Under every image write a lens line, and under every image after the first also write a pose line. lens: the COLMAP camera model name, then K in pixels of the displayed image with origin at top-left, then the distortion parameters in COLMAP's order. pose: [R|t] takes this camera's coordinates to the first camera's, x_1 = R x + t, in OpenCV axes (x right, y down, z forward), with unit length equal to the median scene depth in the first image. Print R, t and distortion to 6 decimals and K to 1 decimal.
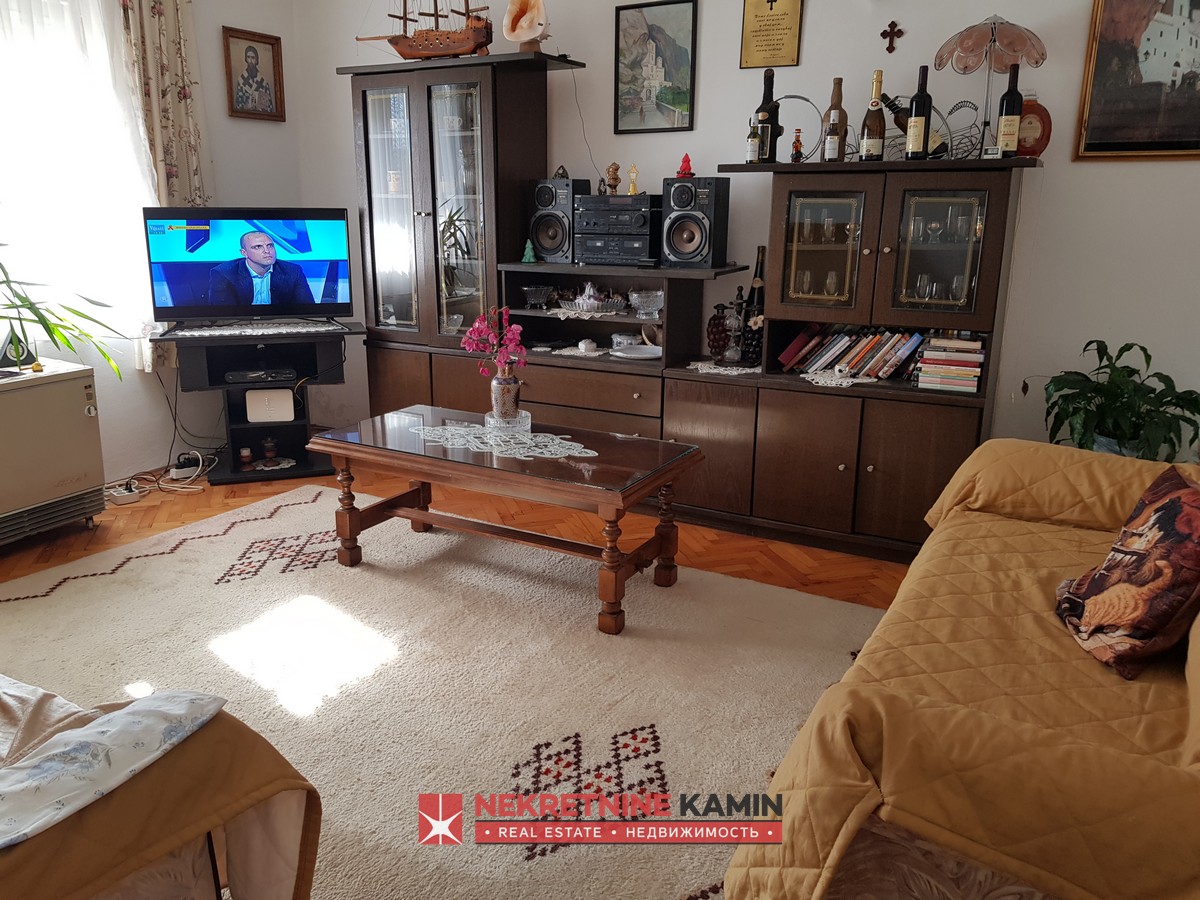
lens RADIAL K [[940.8, 0, 560.6], [0, 940.8, 439.9], [0, 0, 1]] dist [0.091179, -0.128811]
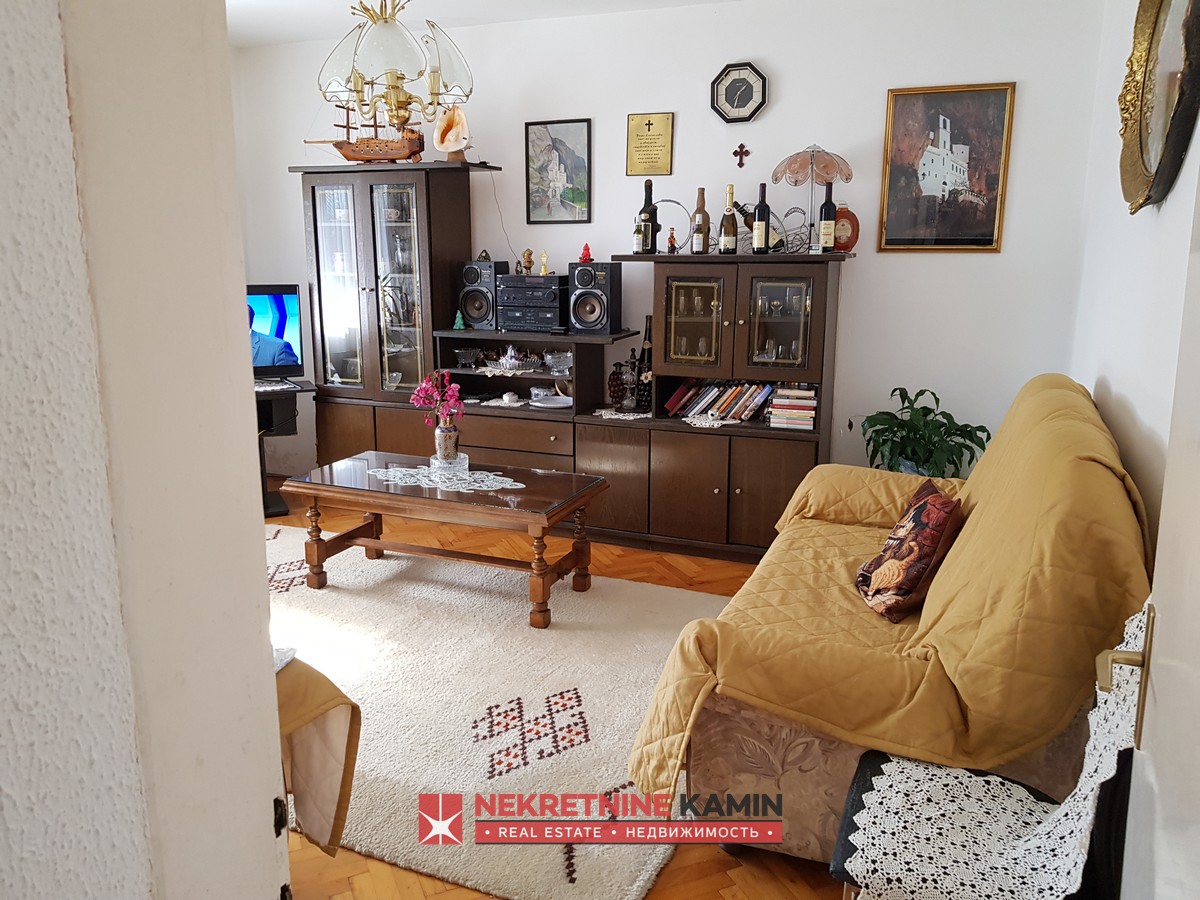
lens RADIAL K [[940.8, 0, 583.2], [0, 940.8, 425.5], [0, 0, 1]] dist [0.091179, -0.128811]
pose [[0.992347, -0.025467, 0.120828, -0.030950], [0.032453, 0.997892, -0.056204, 0.007015], [-0.119141, 0.059695, 0.991081, -0.240443]]
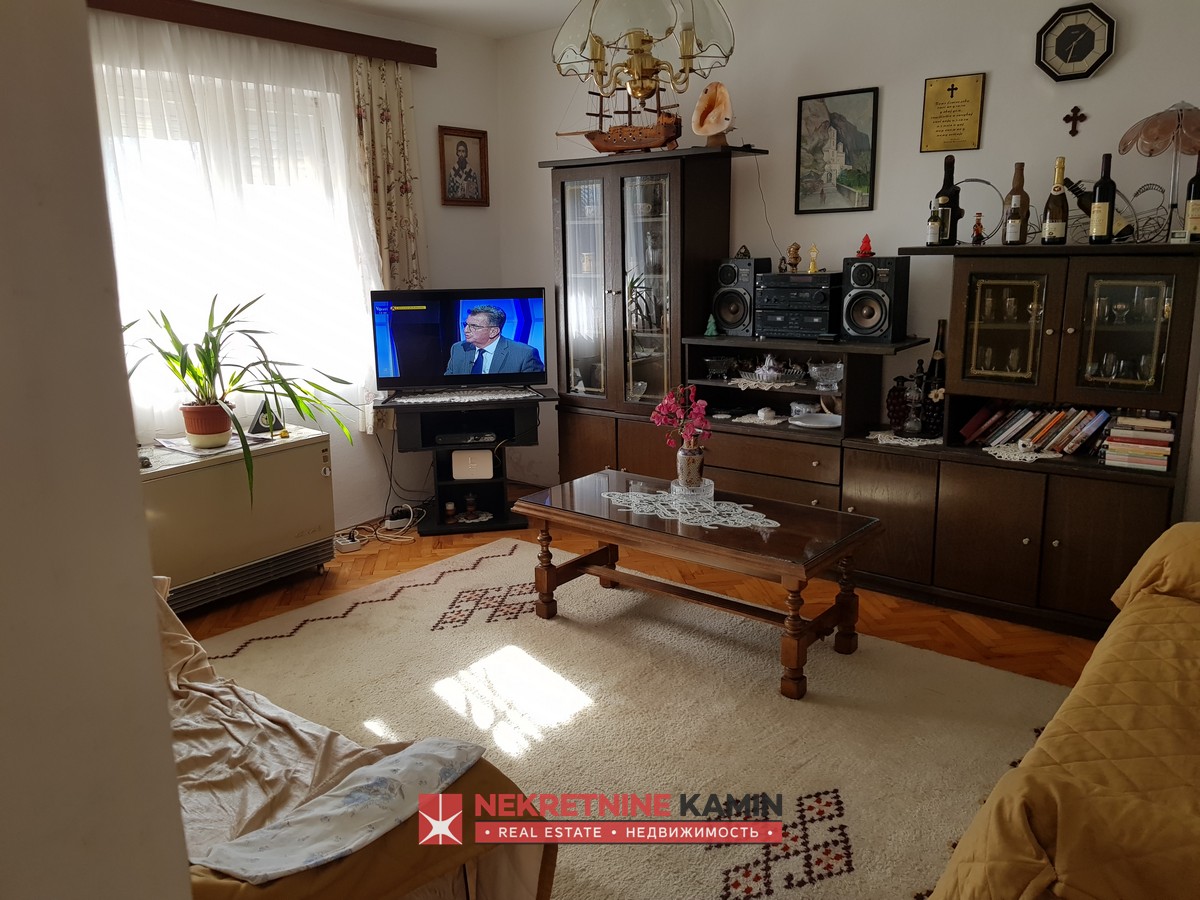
lens RADIAL K [[940.8, 0, 582.4], [0, 940.8, 434.6], [0, 0, 1]] dist [0.091179, -0.128811]
pose [[0.988532, 0.010790, -0.150629, -0.019719], [-0.017660, 0.998860, -0.044345, -0.032626], [0.149979, 0.046496, 0.987595, -0.085447]]
